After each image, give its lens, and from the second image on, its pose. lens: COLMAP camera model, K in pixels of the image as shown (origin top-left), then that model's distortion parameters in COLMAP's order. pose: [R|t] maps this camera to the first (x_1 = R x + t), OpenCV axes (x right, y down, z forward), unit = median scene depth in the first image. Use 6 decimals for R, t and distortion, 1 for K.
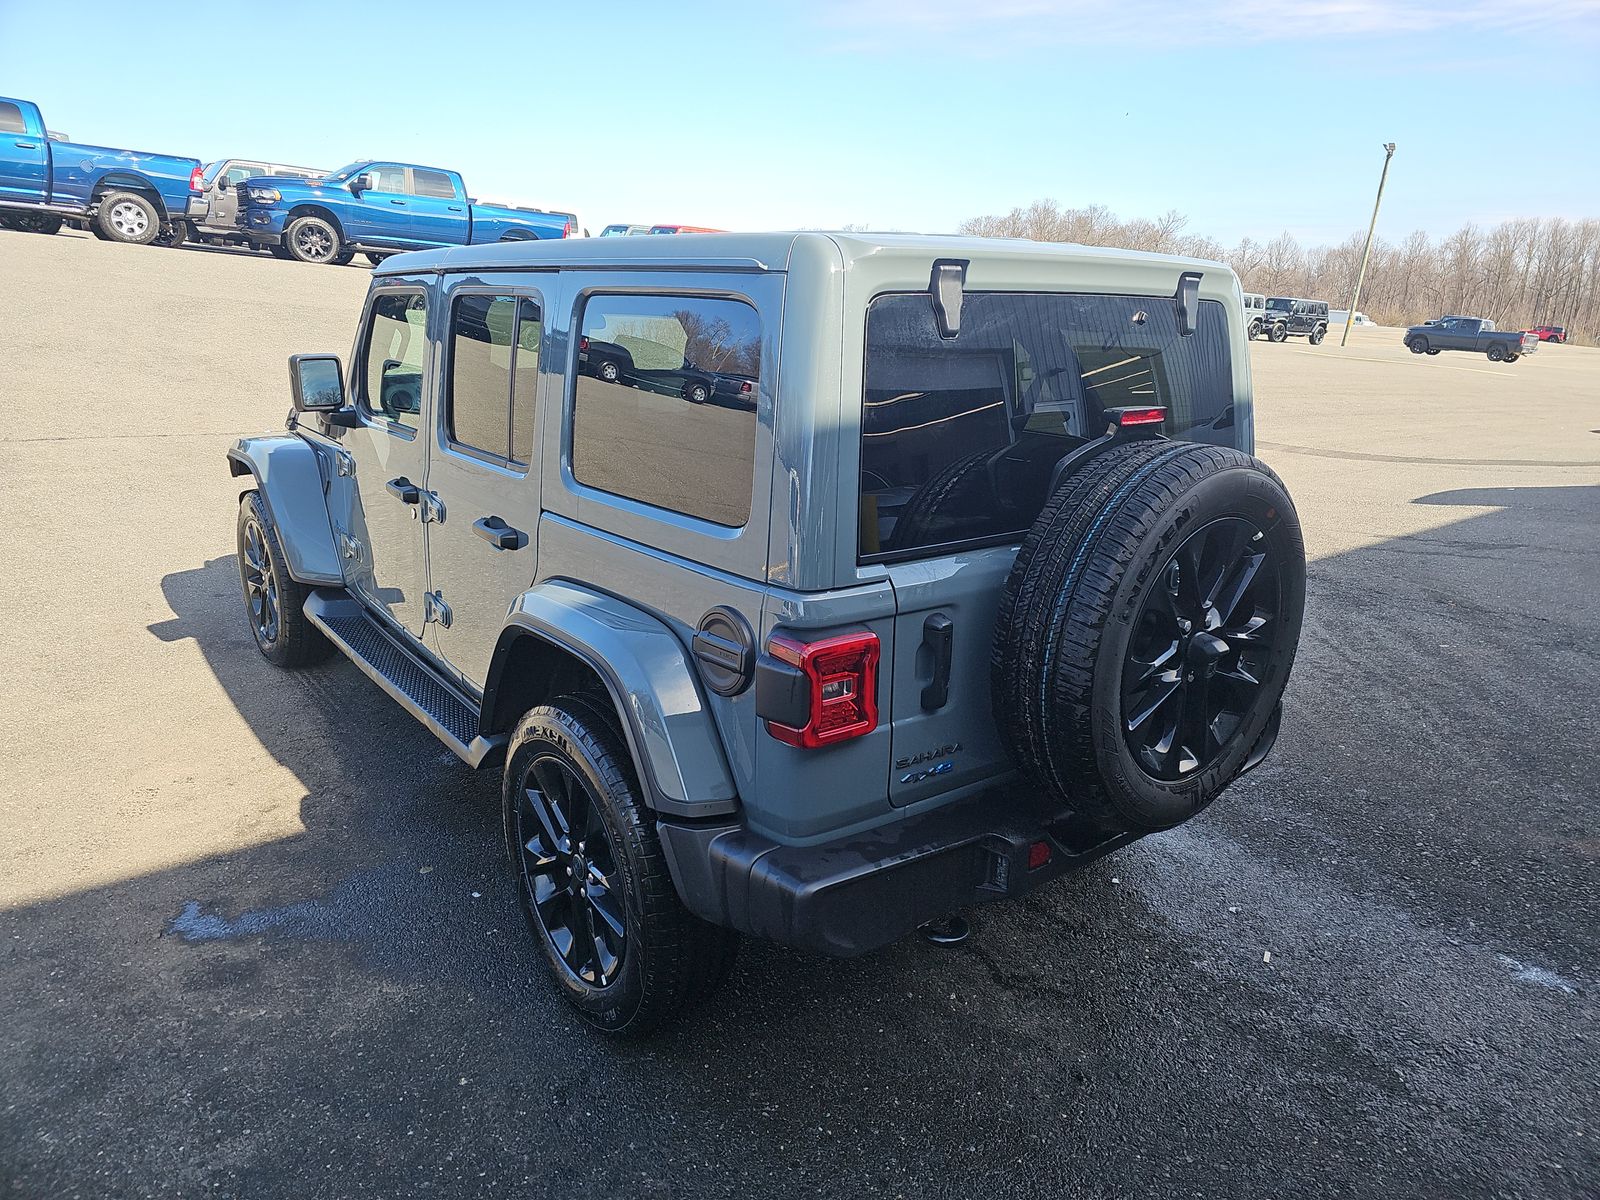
lens RADIAL K [[990.6, 0, 800.0], [0, 990.6, 600.0], [0, 0, 1]] dist [-0.006727, -0.003550]
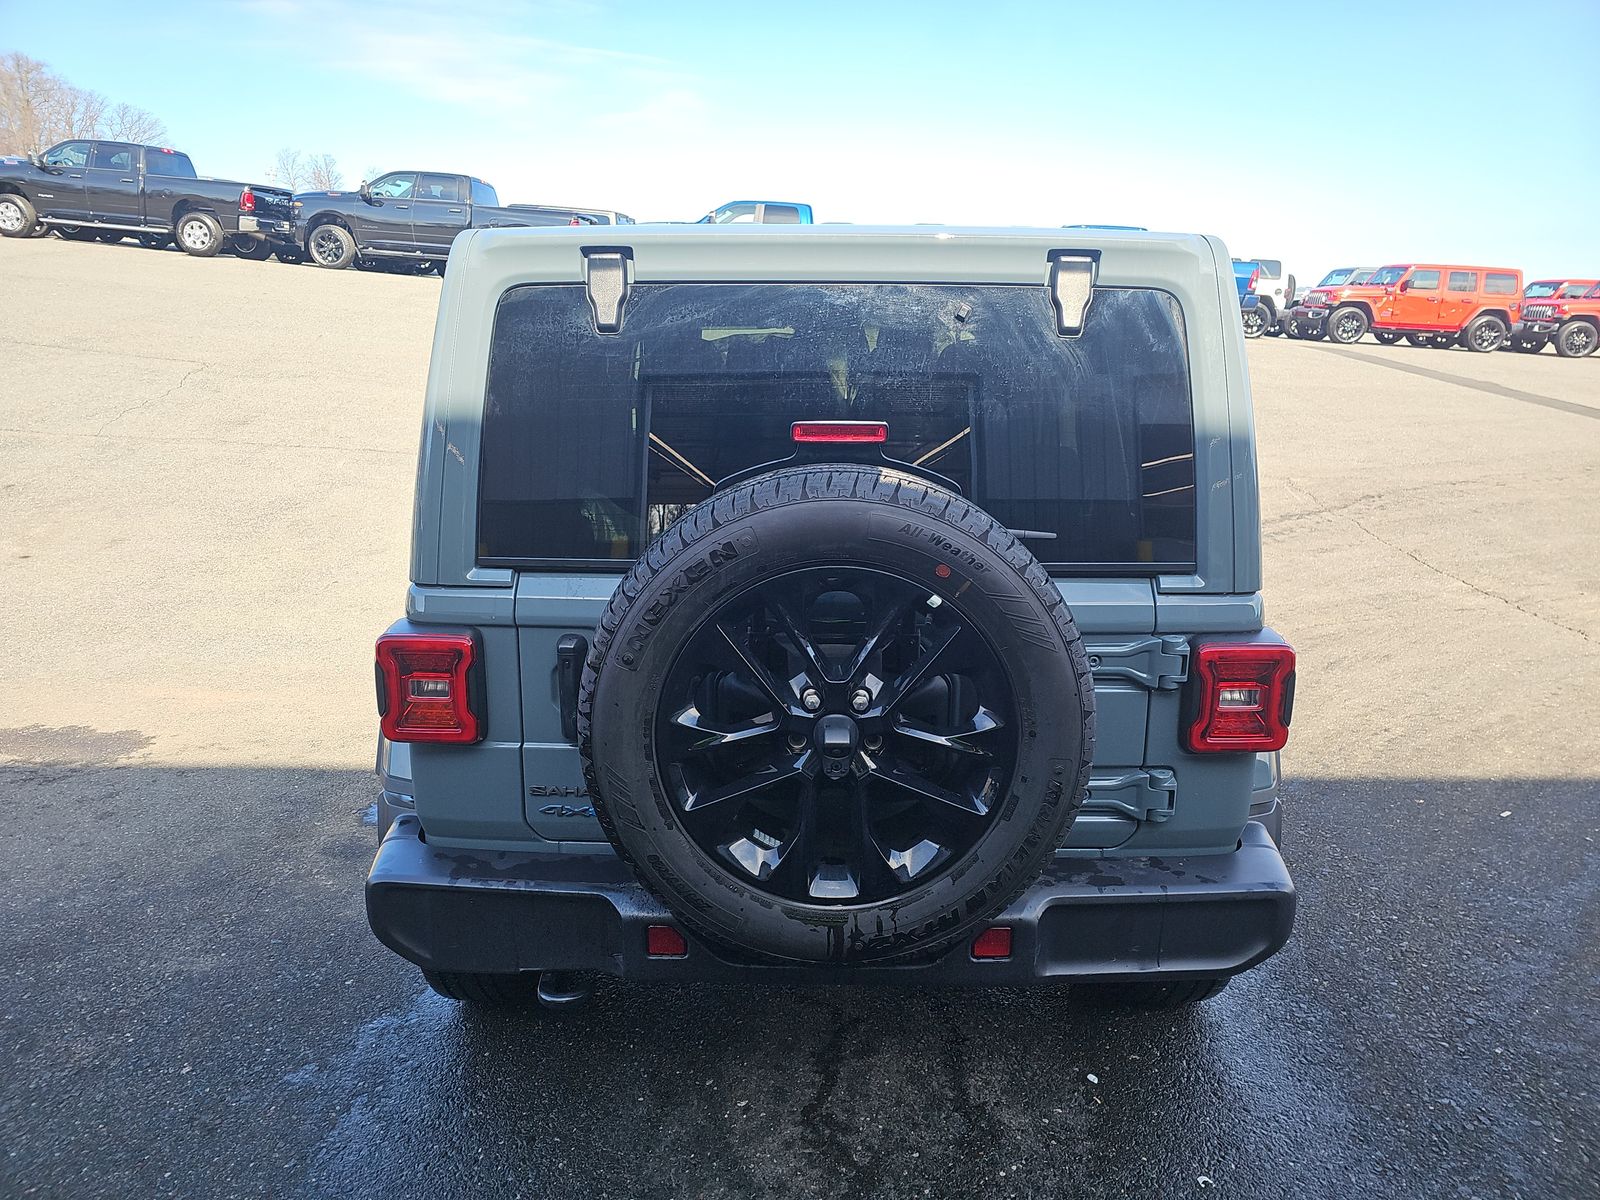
lens RADIAL K [[1083.9, 0, 800.0], [0, 1083.9, 600.0], [0, 0, 1]] dist [0.050640, -0.038468]
pose [[0.829503, 0.143240, -0.539821, 0.832126], [-0.161970, 0.986711, 0.012933, -0.062900], [0.534500, 0.076707, 0.841680, 0.261901]]
